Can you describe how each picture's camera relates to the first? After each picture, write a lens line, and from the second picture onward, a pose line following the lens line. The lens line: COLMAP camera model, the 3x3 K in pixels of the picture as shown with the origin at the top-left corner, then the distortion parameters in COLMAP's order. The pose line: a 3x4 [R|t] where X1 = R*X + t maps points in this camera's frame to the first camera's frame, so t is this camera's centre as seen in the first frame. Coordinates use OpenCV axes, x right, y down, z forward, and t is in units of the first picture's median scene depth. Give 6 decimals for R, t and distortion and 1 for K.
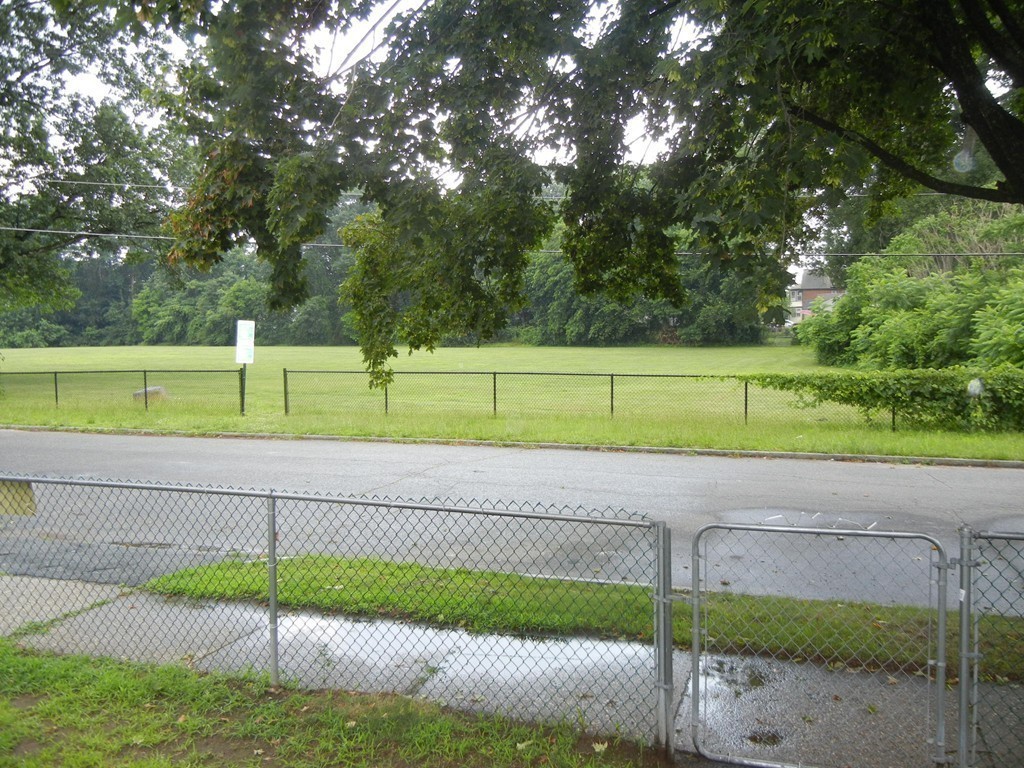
lens RADIAL K [[876.1, 0, 516.4], [0, 876.1, 384.1], [0, 0, 1]] dist [-0.011204, 0.025277]
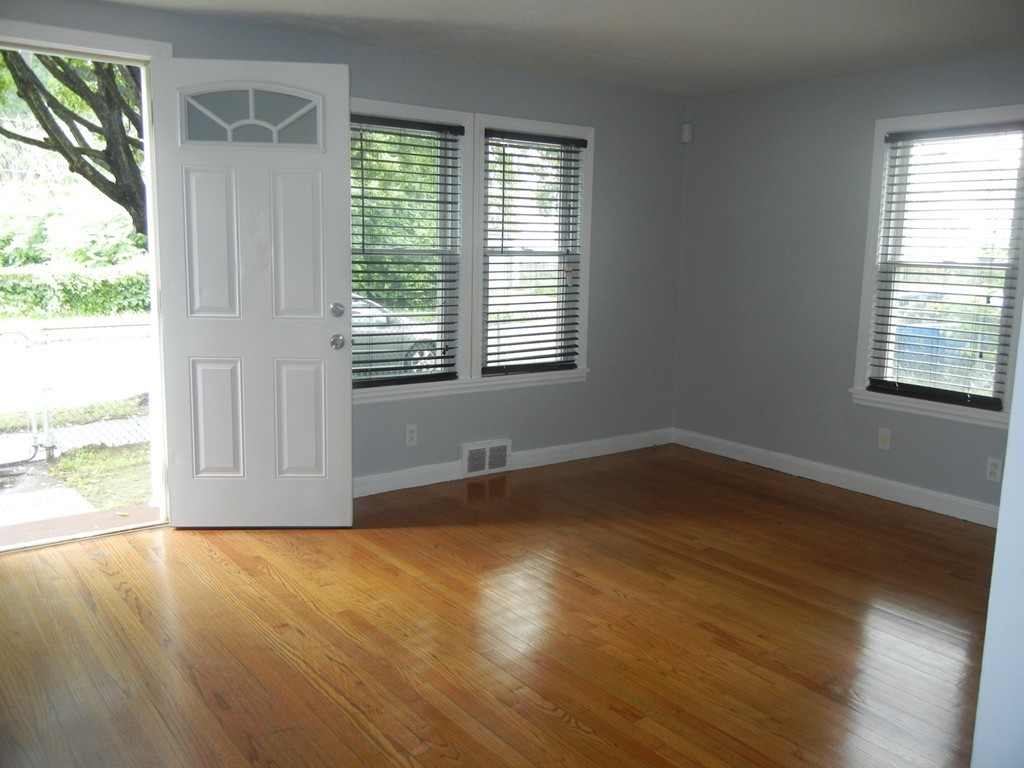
lens RADIAL K [[876.1, 0, 513.4], [0, 876.1, 386.9], [0, 0, 1]] dist [-0.011204, 0.025277]
pose [[0.571645, -0.112044, 0.812815, -0.050719], [0.026408, 0.992632, 0.118259, 0.009117], [-0.820076, -0.046137, 0.570392, -0.103542]]
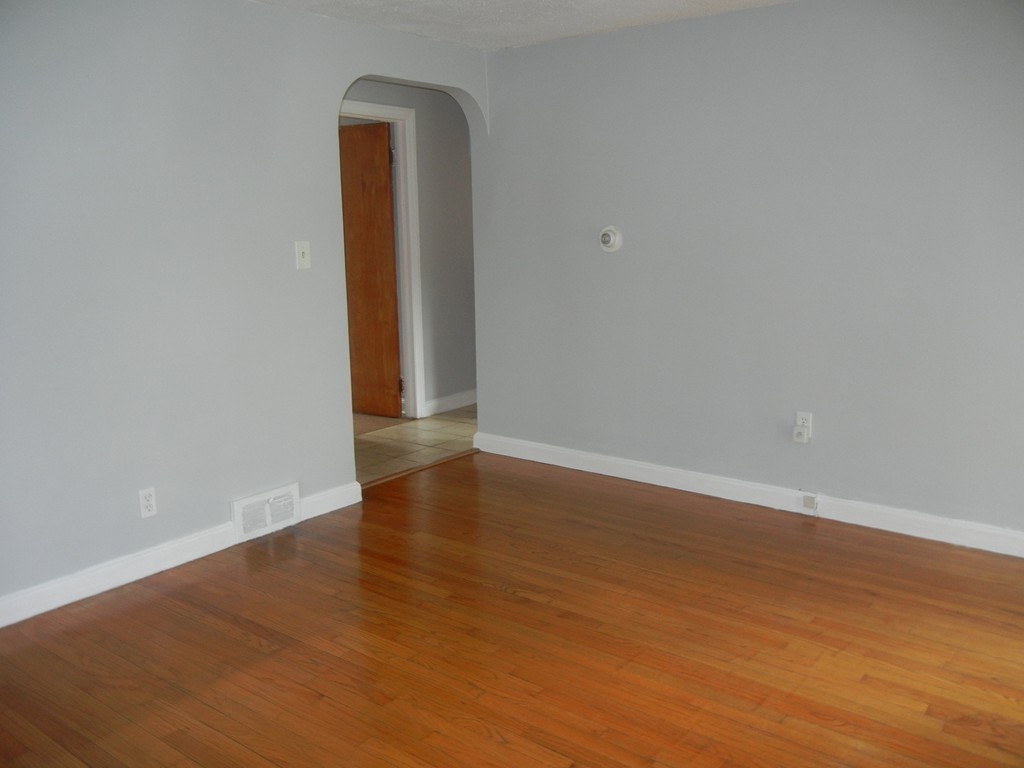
lens RADIAL K [[876.1, 0, 509.2], [0, 876.1, 384.0], [0, 0, 1]] dist [-0.011204, 0.025277]
pose [[-0.337113, 0.189526, -0.922190, 0.076919], [-0.044071, 0.975277, 0.216547, 0.002711], [0.940432, 0.113643, -0.320426, -0.045171]]
